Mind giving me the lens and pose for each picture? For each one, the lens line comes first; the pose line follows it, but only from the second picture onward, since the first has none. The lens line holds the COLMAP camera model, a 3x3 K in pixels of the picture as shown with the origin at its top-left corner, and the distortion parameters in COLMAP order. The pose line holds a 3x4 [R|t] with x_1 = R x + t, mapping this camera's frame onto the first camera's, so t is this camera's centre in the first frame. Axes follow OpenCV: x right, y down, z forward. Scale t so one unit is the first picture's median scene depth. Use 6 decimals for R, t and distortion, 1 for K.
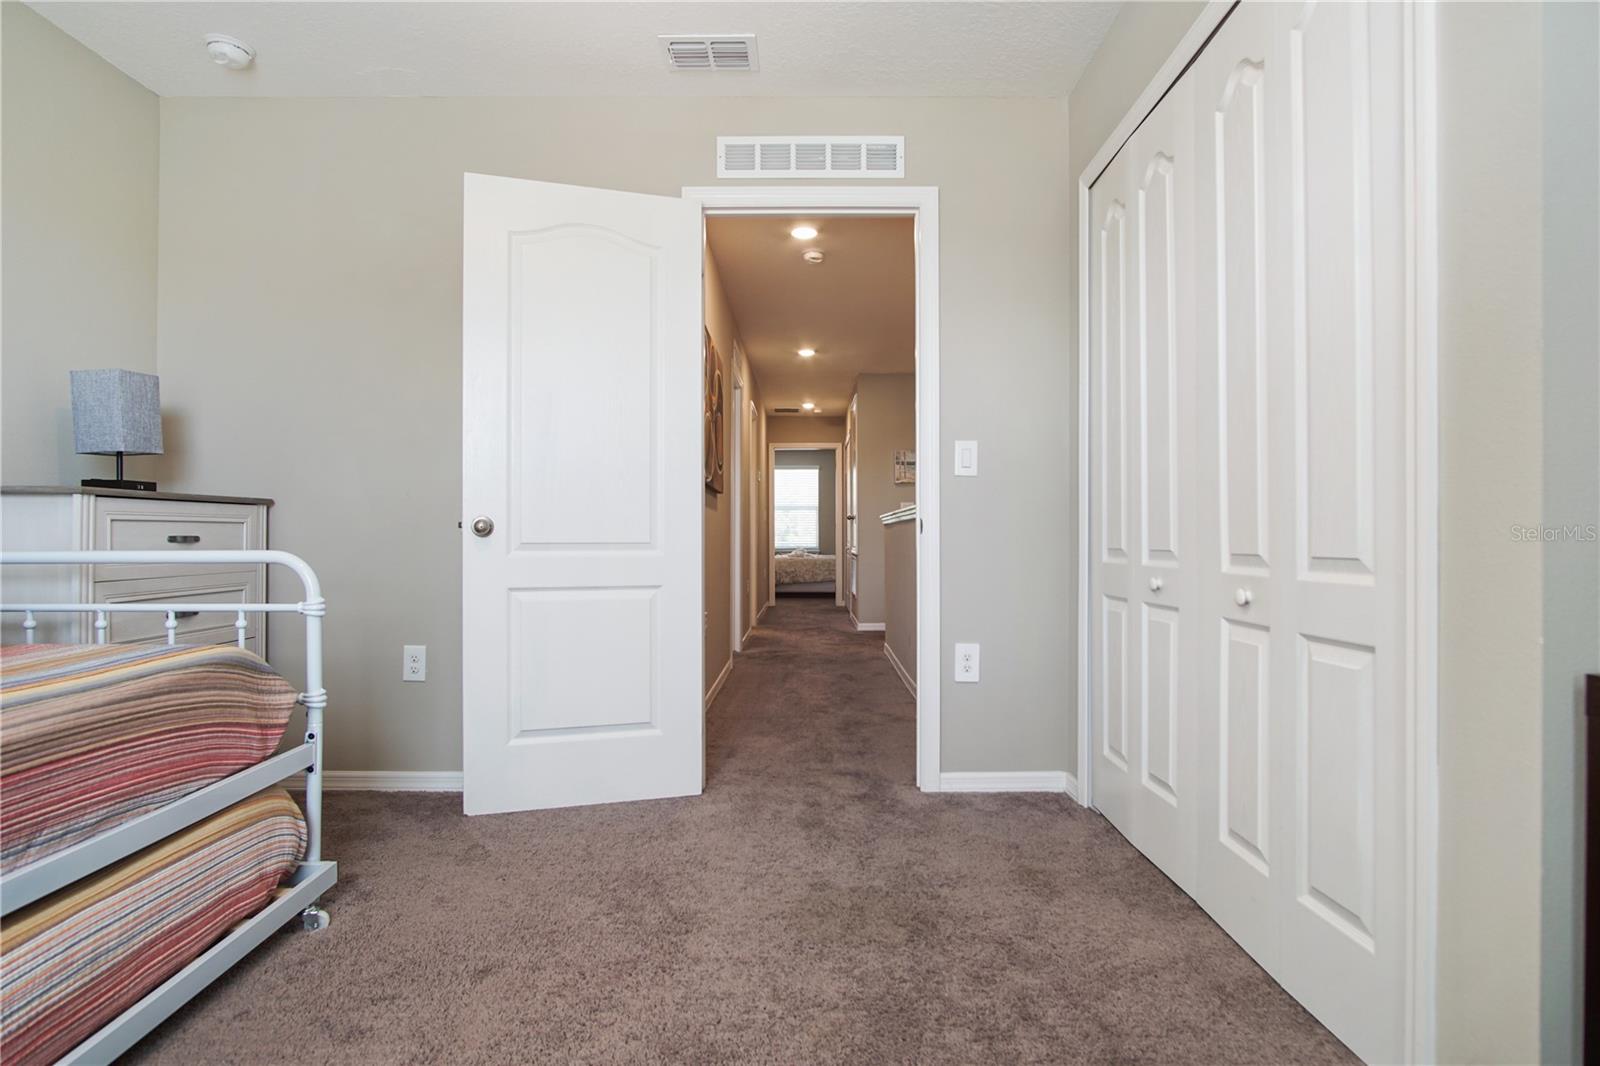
lens RADIAL K [[854.7, 0, 804.0], [0, 854.7, 537.0], [0, 0, 1]] dist [-0.021452, 0.009494]
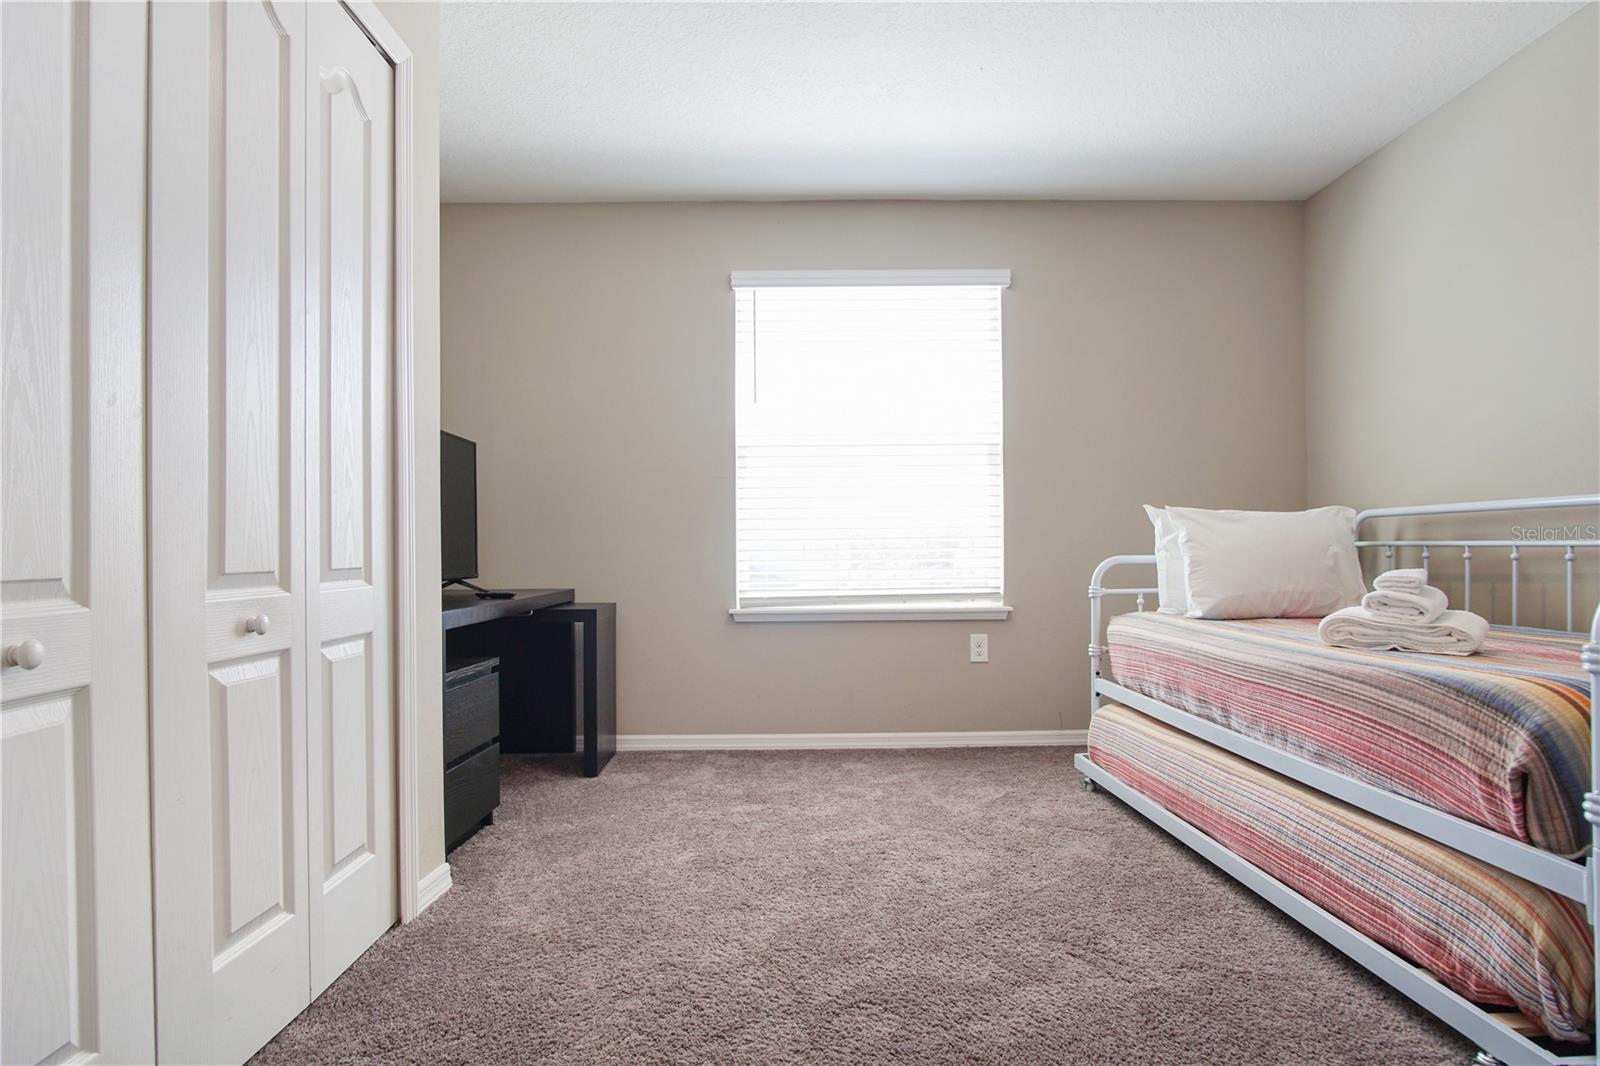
lens RADIAL K [[854.7, 0, 794.1], [0, 854.7, 546.4], [0, 0, 1]] dist [-0.021452, 0.009494]
pose [[-0.999980, 0.005272, -0.003566, 0.007594], [0.005289, 0.999974, -0.004890, 0.002442], [0.003540, -0.004909, -0.999982, 1.469830]]
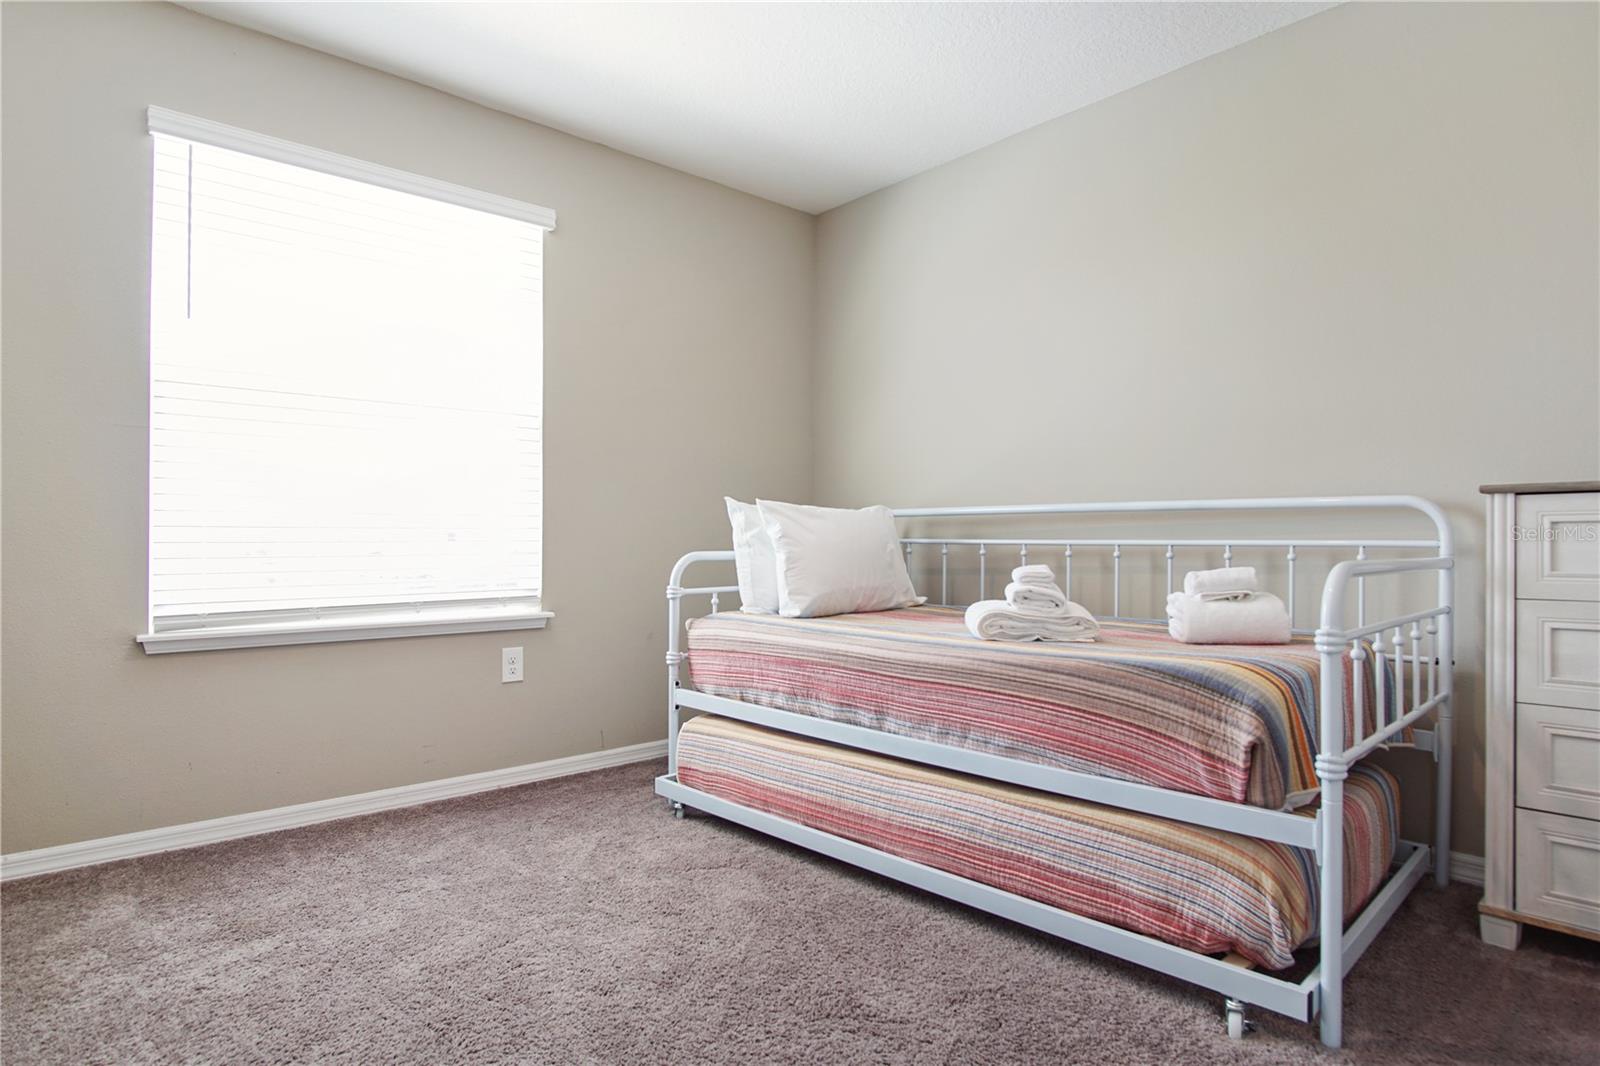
lens RADIAL K [[888.2, 0, 798.6], [0, 888.2, 536.6], [0, 0, 1]] dist [-0.020422, 0.005929]
pose [[-0.744861, -0.006785, -0.667186, 0.247738], [-0.002466, 0.999969, -0.007416, 0.000558], [0.667216, -0.003878, -0.744855, 1.152973]]
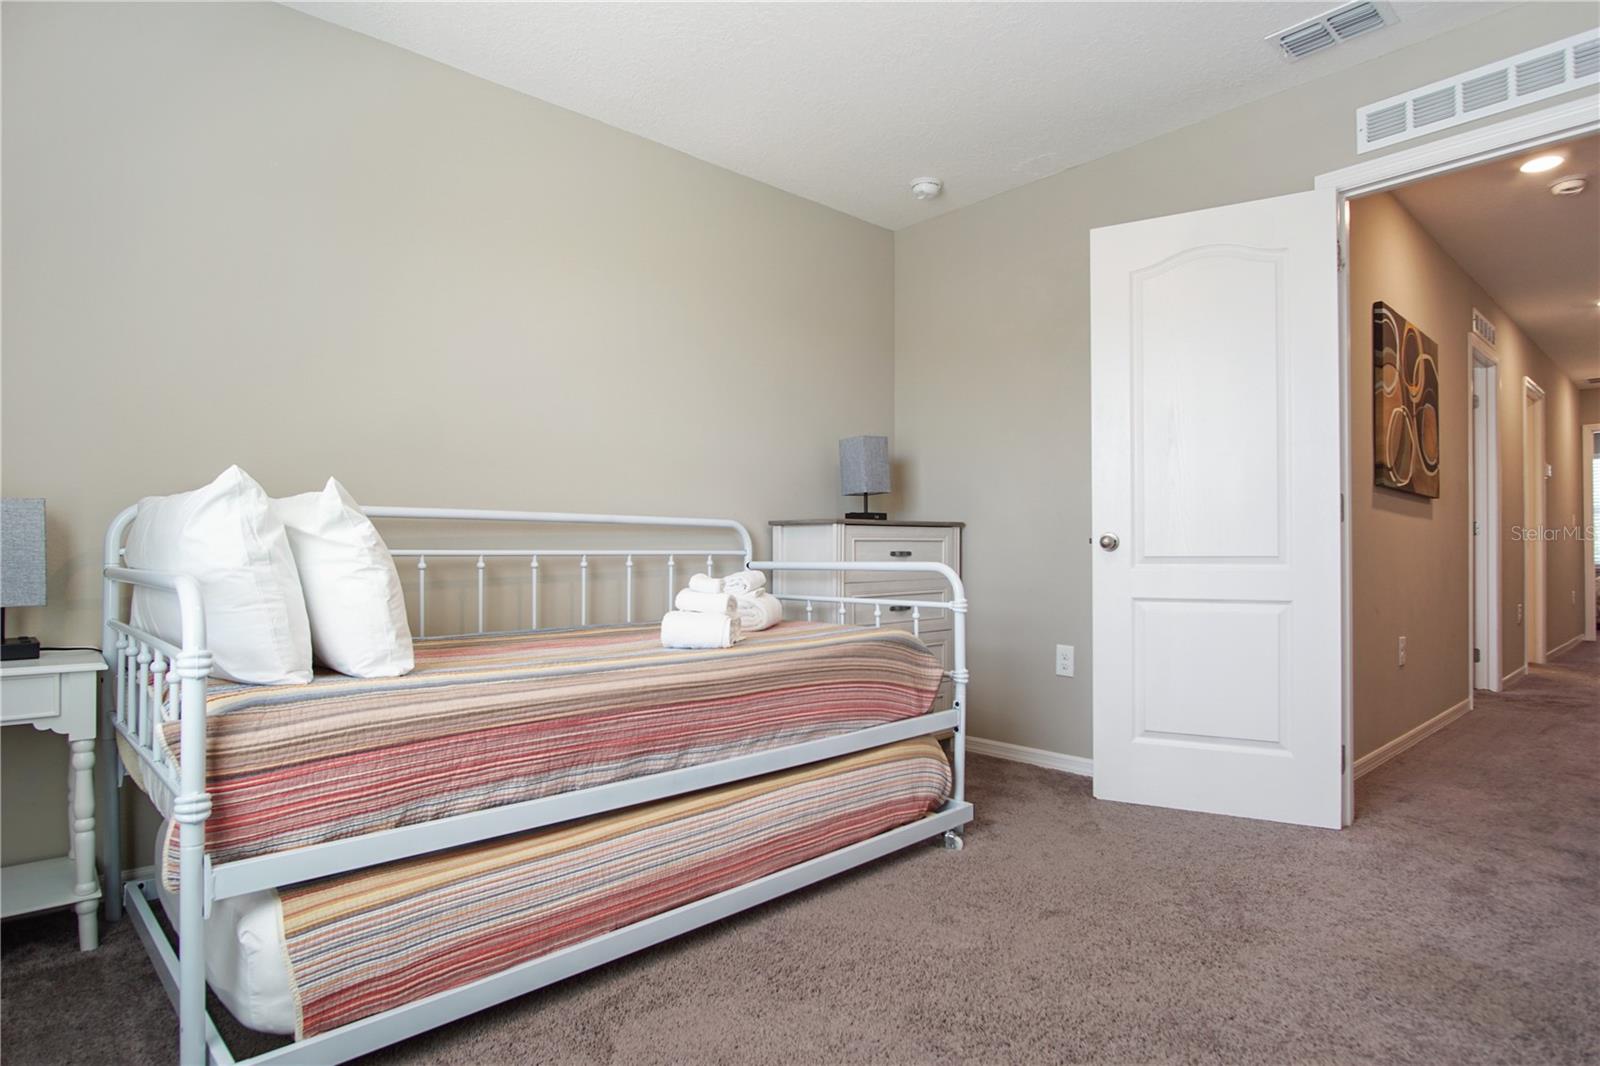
lens RADIAL K [[854.7, 0, 808.9], [0, 854.7, 548.6], [0, 0, 1]] dist [-0.021452, 0.009494]
pose [[0.677440, -0.006380, -0.735550, 0.213250], [0.004232, 0.999980, -0.004776, 0.000088], [0.735566, 0.000123, 0.677454, -0.054335]]
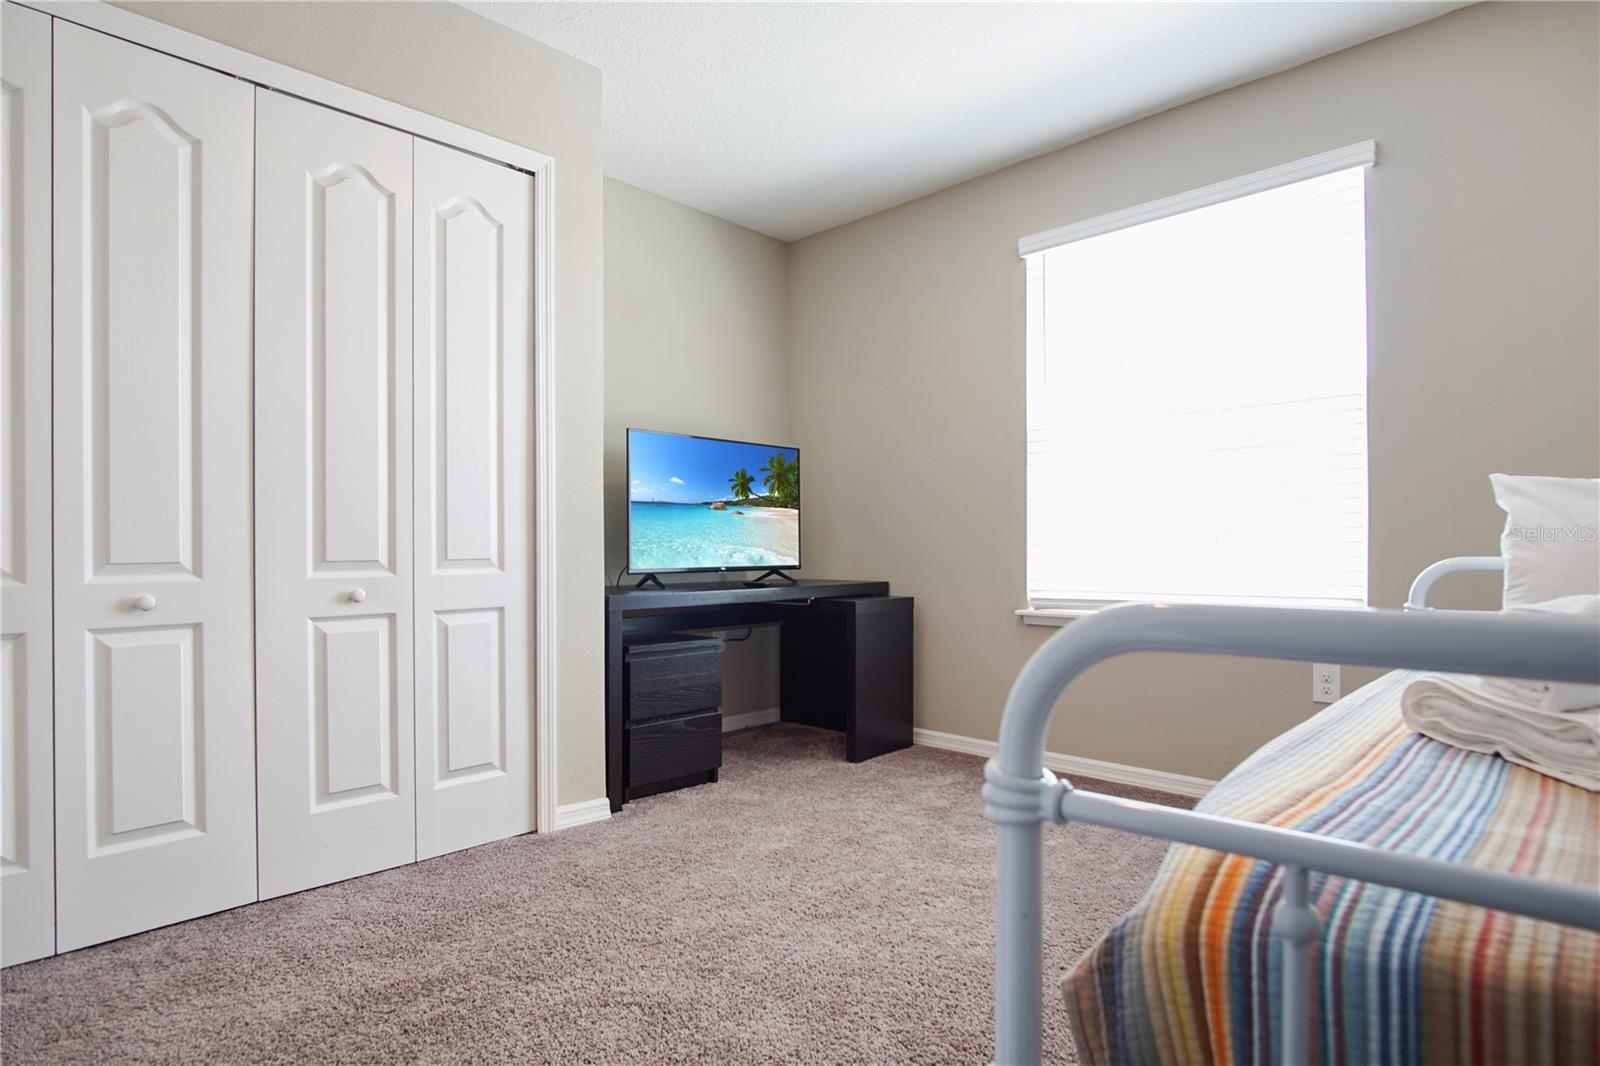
lens RADIAL K [[854.7, 0, 813.9], [0, 854.7, 540.6], [0, 0, 1]] dist [-0.021452, 0.009494]
pose [[-0.720112, 0.004146, 0.693846, -0.673564], [0.002275, 0.999991, -0.003614, -0.001994], [-0.693854, -0.001024, -0.720115, 1.146809]]
